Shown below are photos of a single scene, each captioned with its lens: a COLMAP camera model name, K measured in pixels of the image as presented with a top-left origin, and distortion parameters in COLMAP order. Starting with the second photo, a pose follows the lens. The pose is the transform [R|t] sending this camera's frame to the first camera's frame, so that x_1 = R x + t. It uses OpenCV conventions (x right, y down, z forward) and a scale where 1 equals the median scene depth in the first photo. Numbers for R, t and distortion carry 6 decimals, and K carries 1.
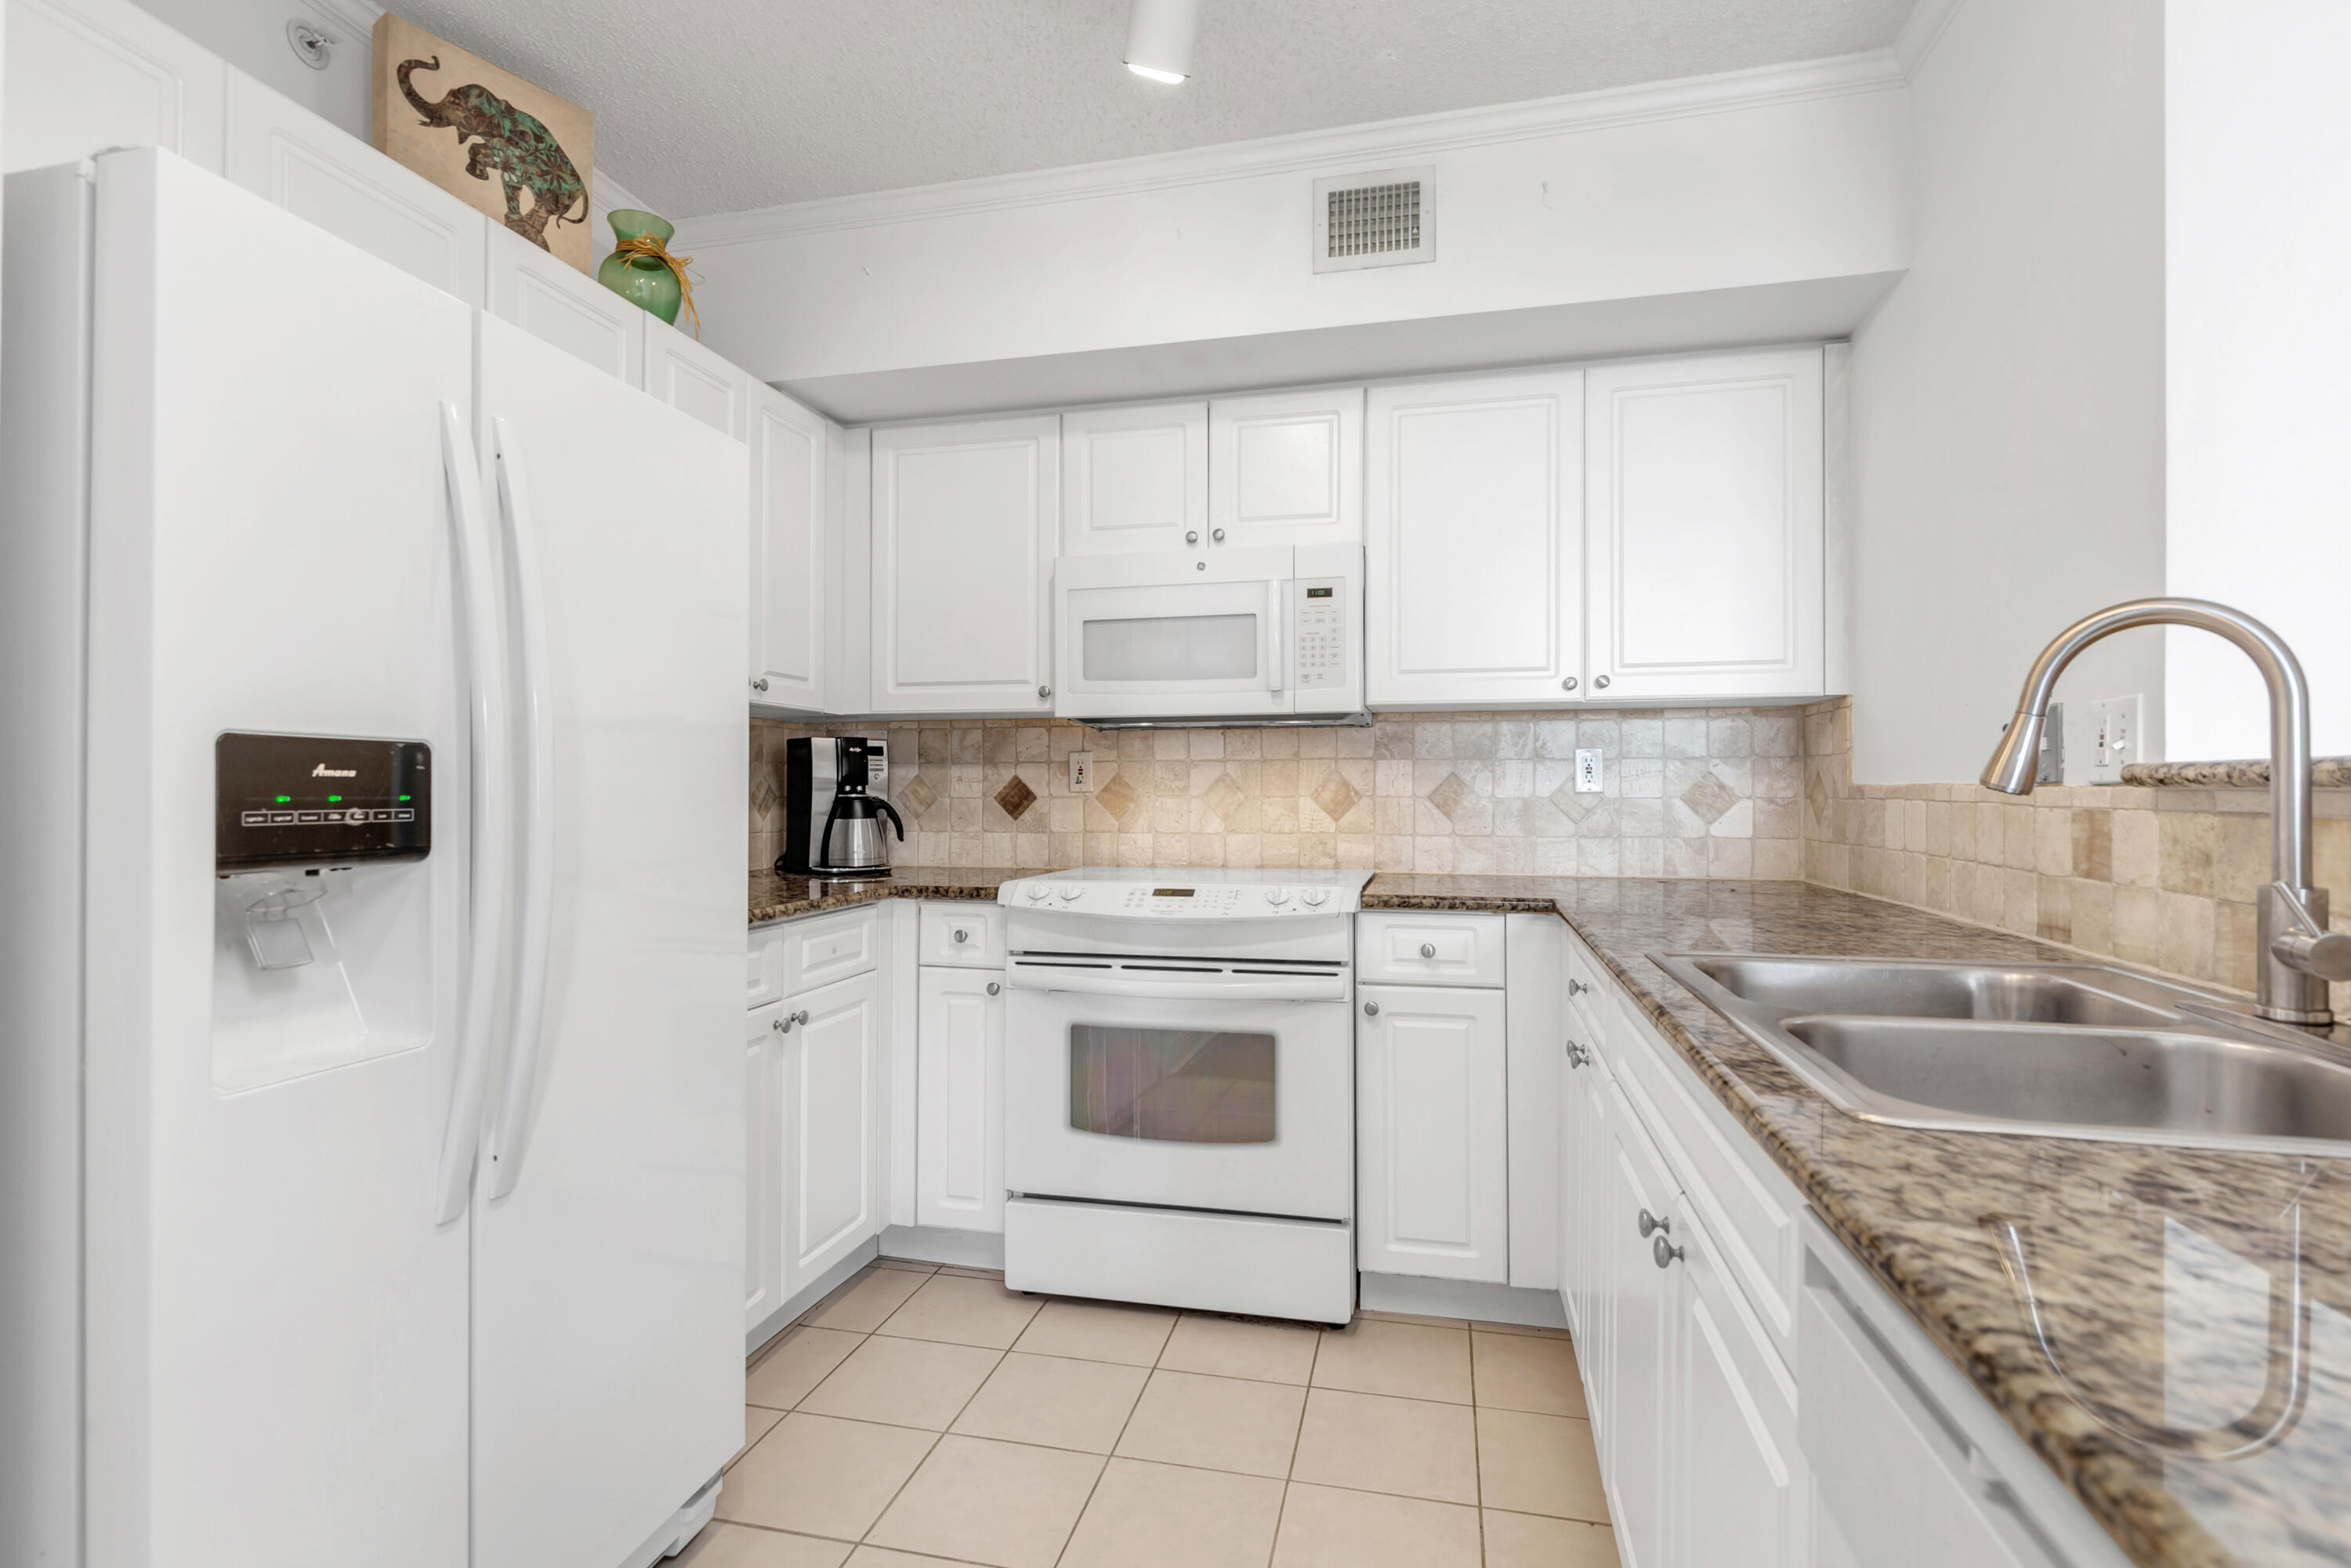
lens RADIAL K [[1140.5, 0, 1164.6], [0, 1140.5, 783.1], [0, 0, 1]] dist [0.000811, 0.000179]
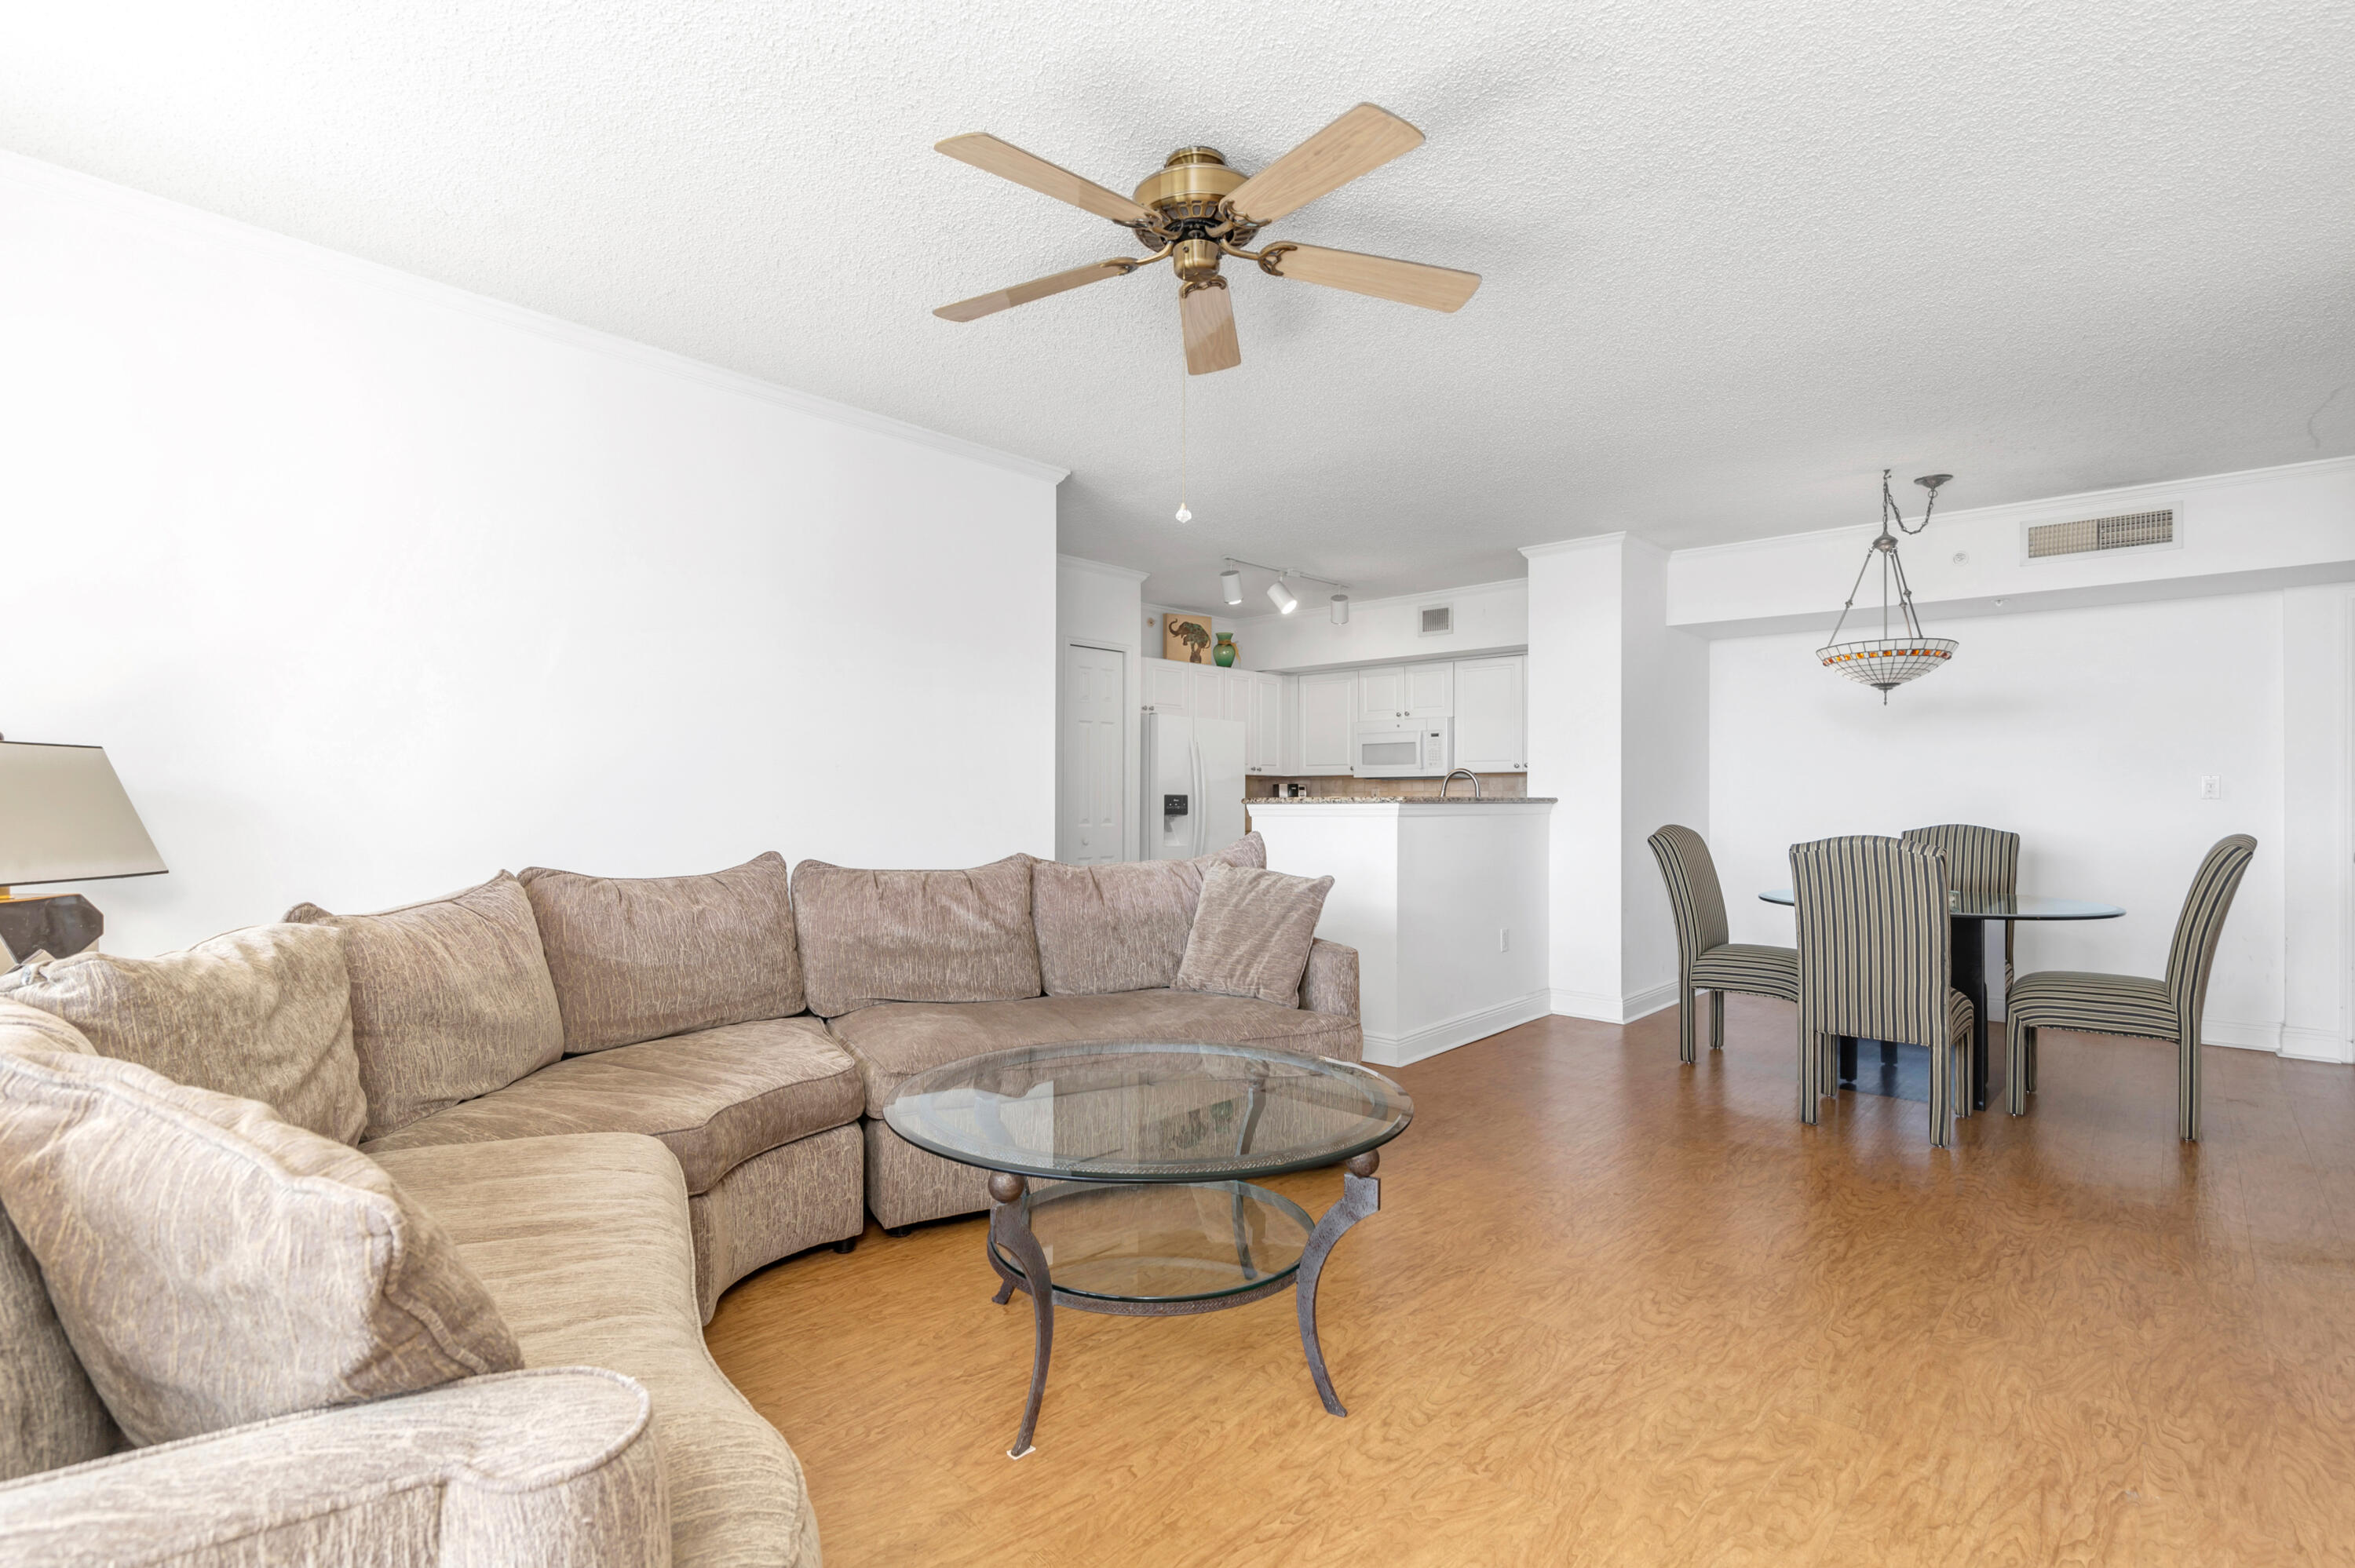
lens RADIAL K [[1103.1, 0, 1170.4], [0, 1103.1, 797.6], [0, 0, 1]] dist [-0.000858, 0.000167]
pose [[0.877727, 0.001023, -0.479159, 0.936589], [0.001987, 0.999981, 0.005775, -0.025245], [0.479156, -0.006021, 0.877709, -1.885822]]
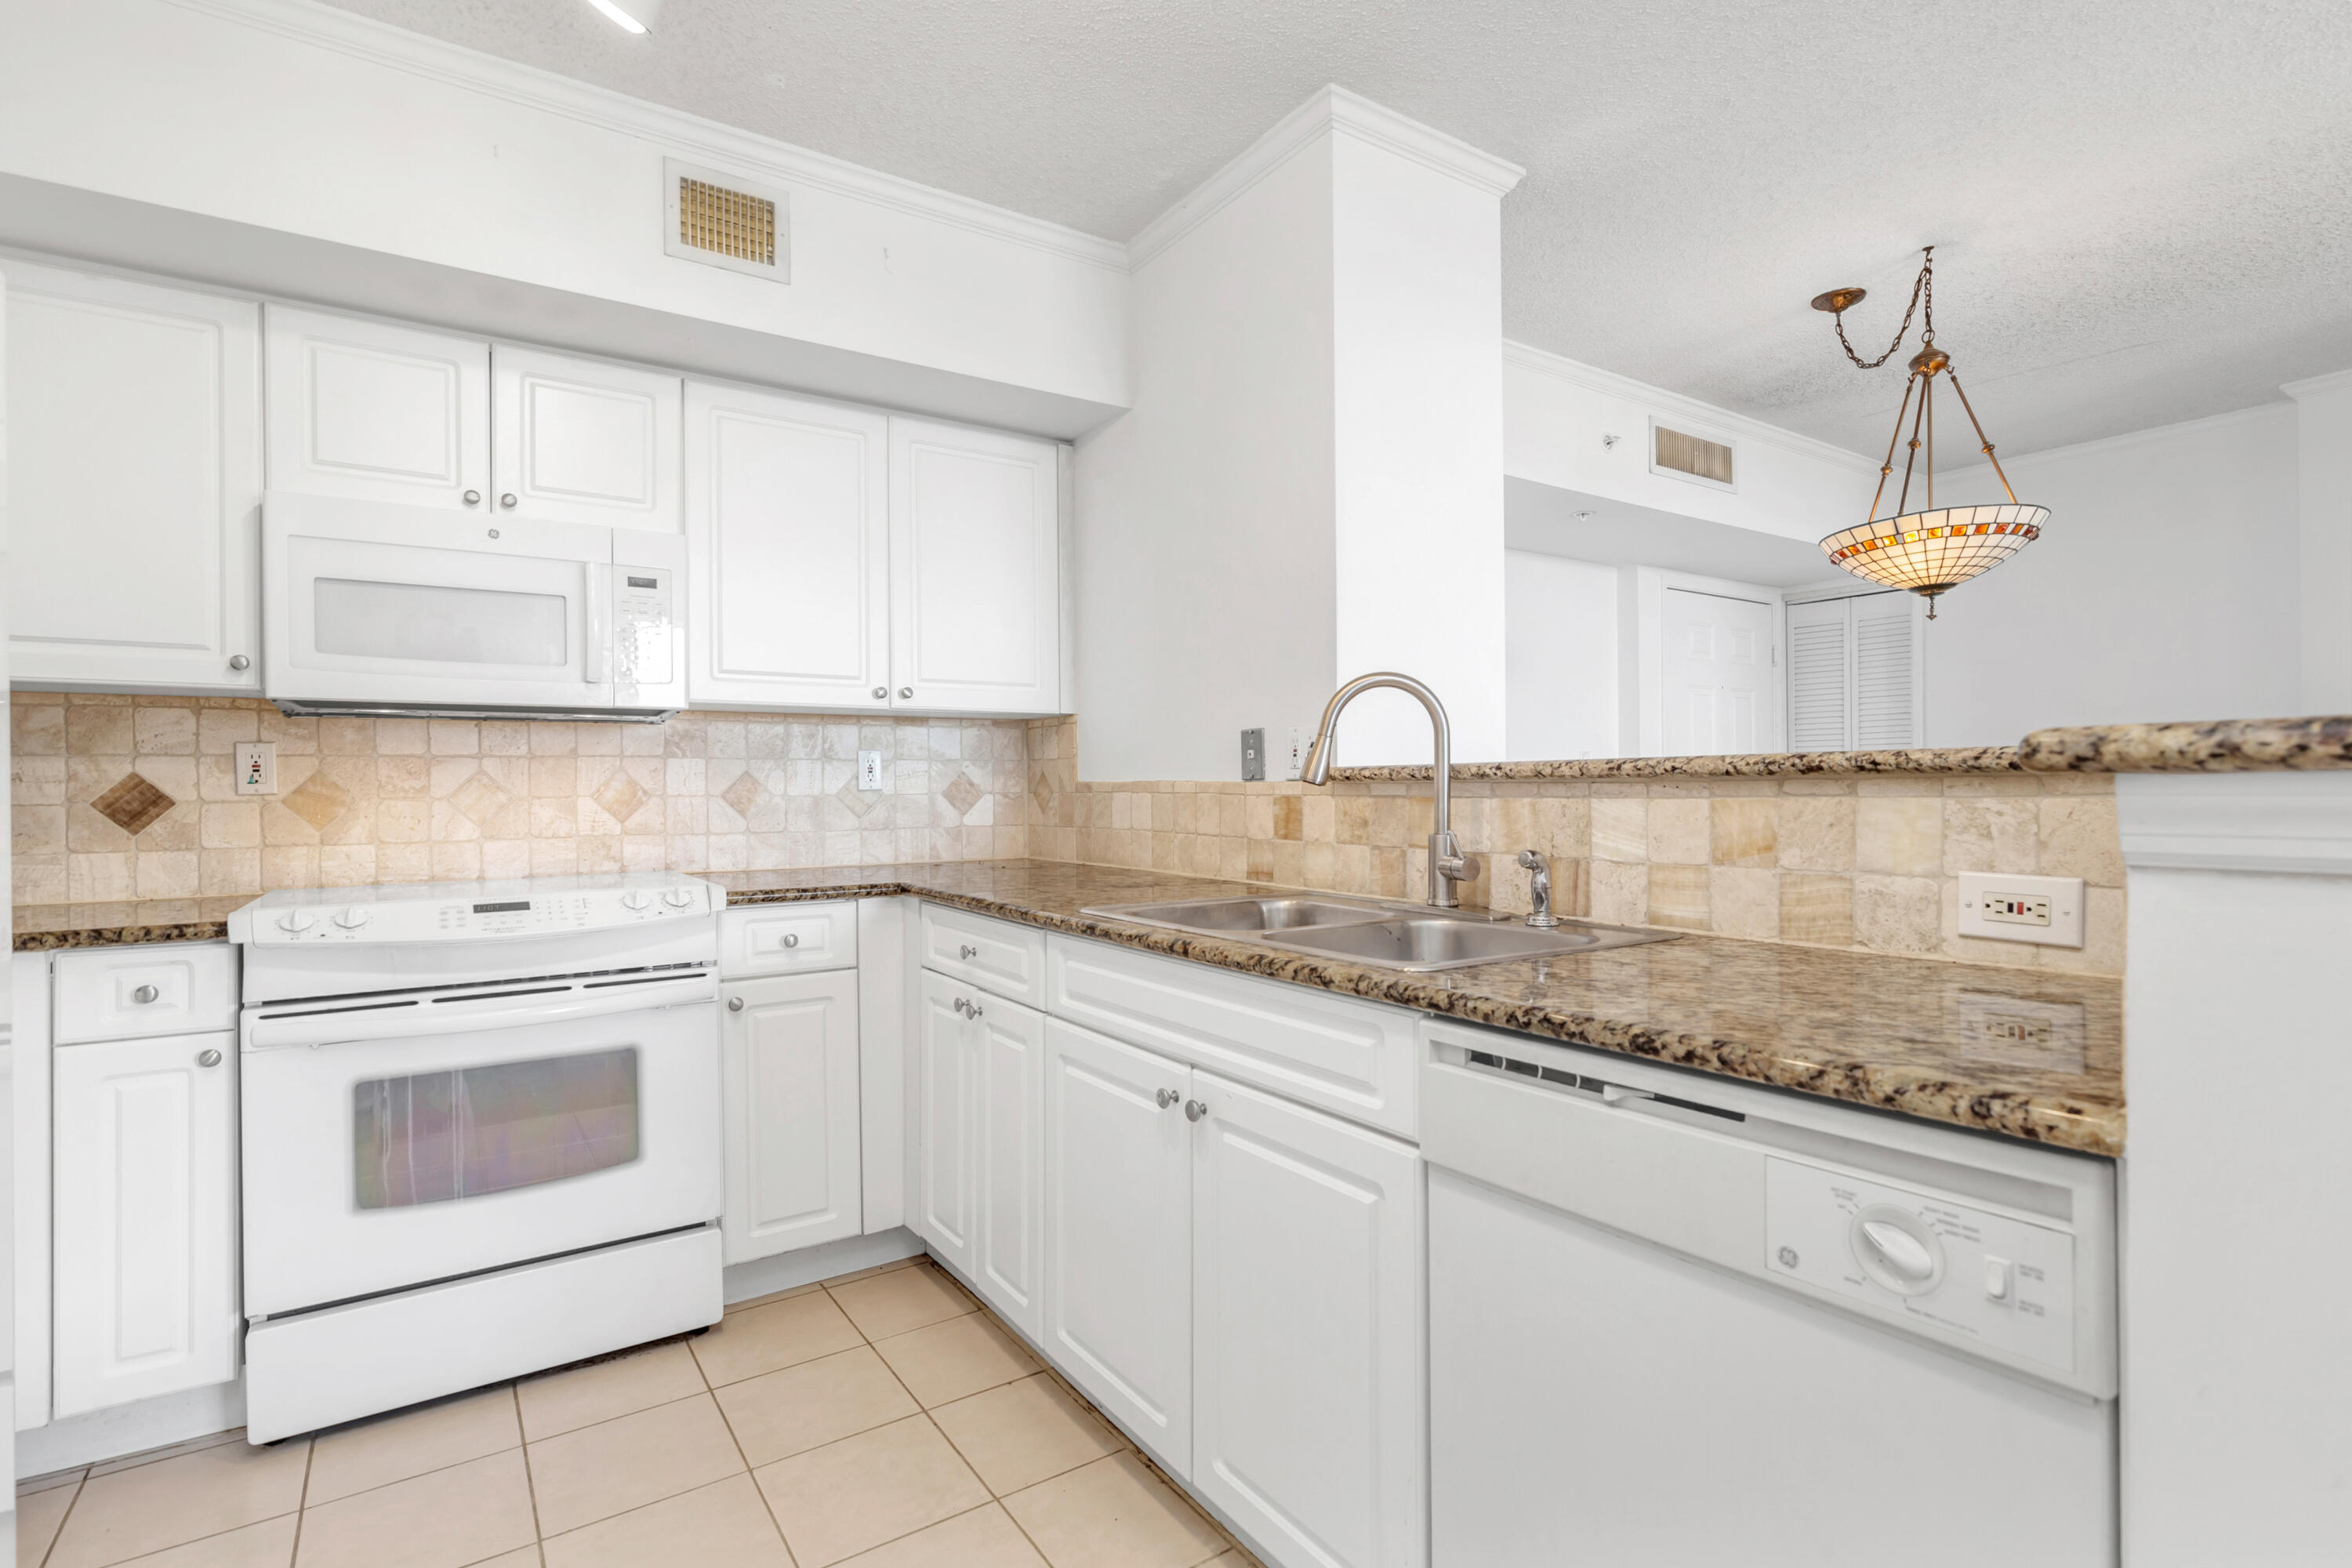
lens RADIAL K [[1122.5, 0, 1179.3], [0, 1122.5, 786.8], [0, 0, 1]] dist [-0.000648, 0.000125]
pose [[0.671804, -0.005280, 0.740710, -0.270975], [0.003571, 0.999986, 0.003889, 0.002218], [-0.740720, 0.000032, 0.671814, 0.036919]]
